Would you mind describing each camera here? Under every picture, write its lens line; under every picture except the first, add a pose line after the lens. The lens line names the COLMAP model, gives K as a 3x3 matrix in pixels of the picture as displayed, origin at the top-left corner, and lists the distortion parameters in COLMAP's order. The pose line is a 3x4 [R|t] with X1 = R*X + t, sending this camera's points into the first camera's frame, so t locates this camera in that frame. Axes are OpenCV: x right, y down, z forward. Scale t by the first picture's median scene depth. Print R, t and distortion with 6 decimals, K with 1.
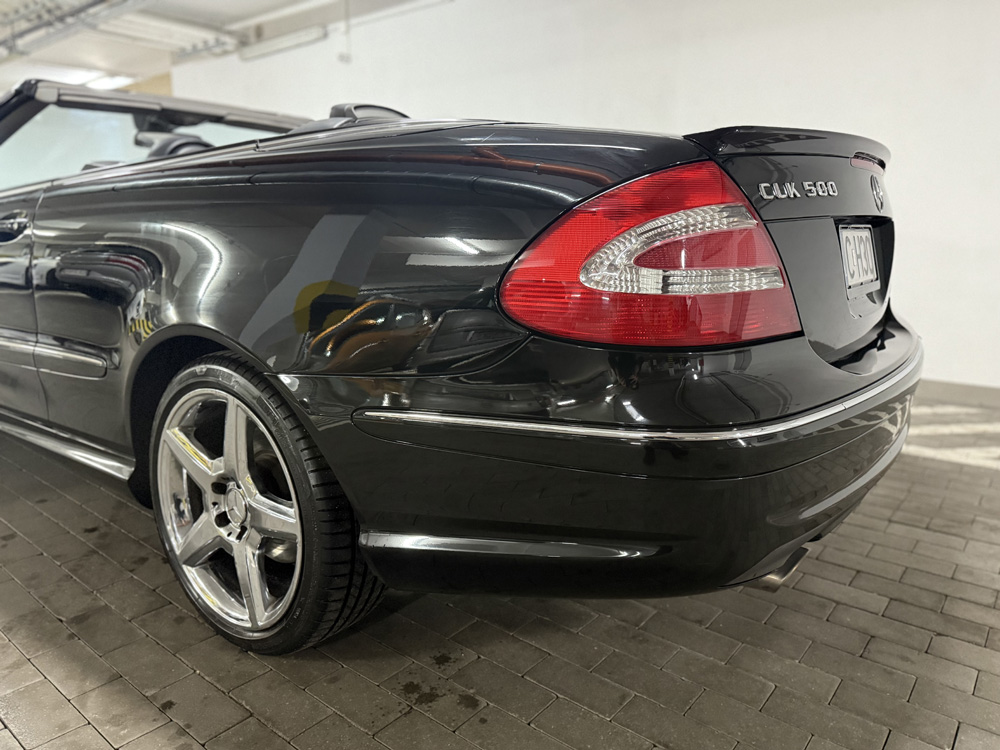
lens RADIAL K [[717.8, 0, 504.4], [0, 717.8, 377.8], [0, 0, 1]] dist [-0.003096, -0.008121]
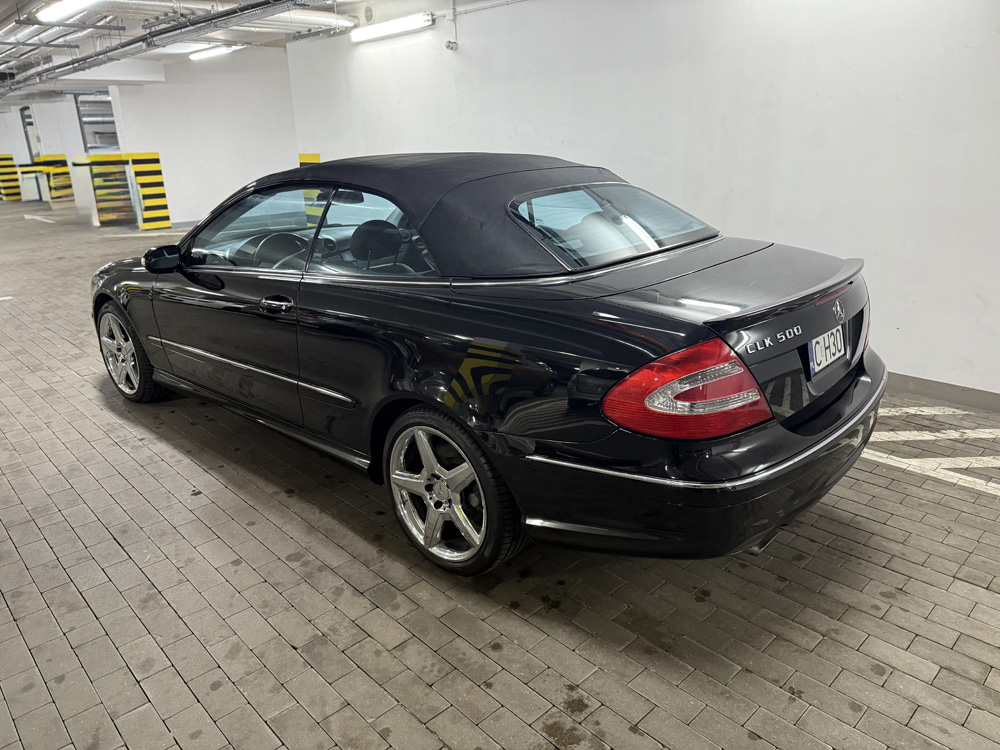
lens RADIAL K [[702.8, 0, 498.2], [0, 702.8, 378.6], [0, 0, 1]] dist [0.023235, -0.028982]
pose [[0.991524, 0.014941, -0.129063, -0.067139], [0.001601, 0.991886, 0.127120, -0.381086], [0.129915, -0.126249, 0.983455, -0.243555]]
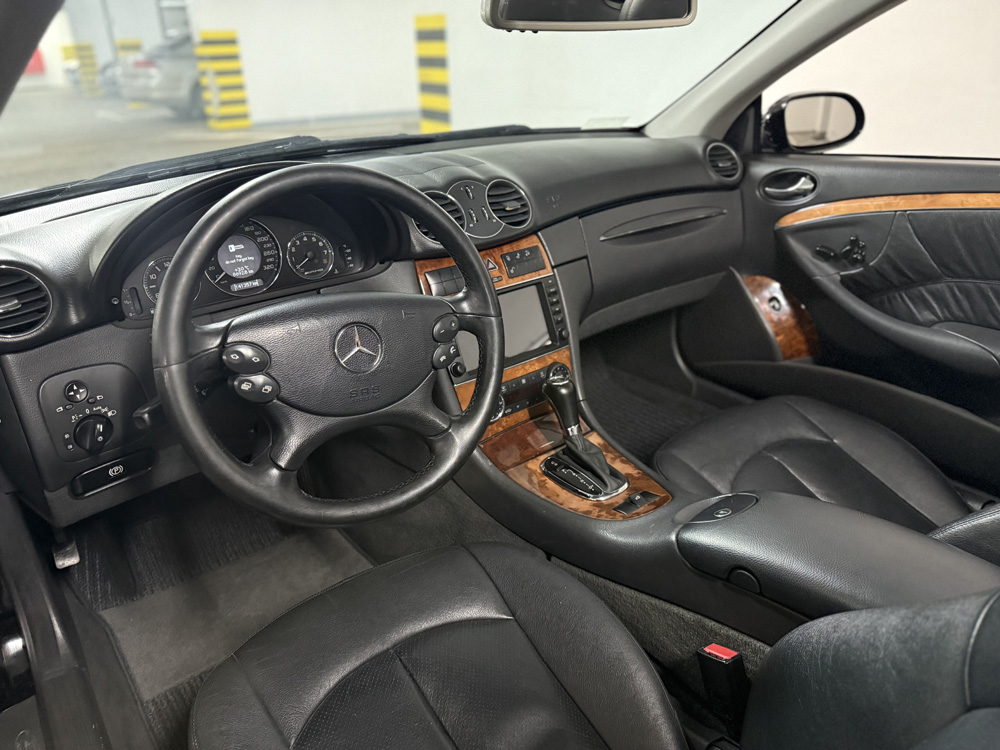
lens RADIAL K [[712.0, 0, 501.6], [0, 712.0, 367.0], [0, 0, 1]] dist [0.067803, -0.123584]
pose [[0.966631, 0.081663, -0.242807, -0.814035], [-0.025002, 0.973377, 0.227841, -0.483239], [0.254950, -0.214167, 0.942939, 1.331728]]
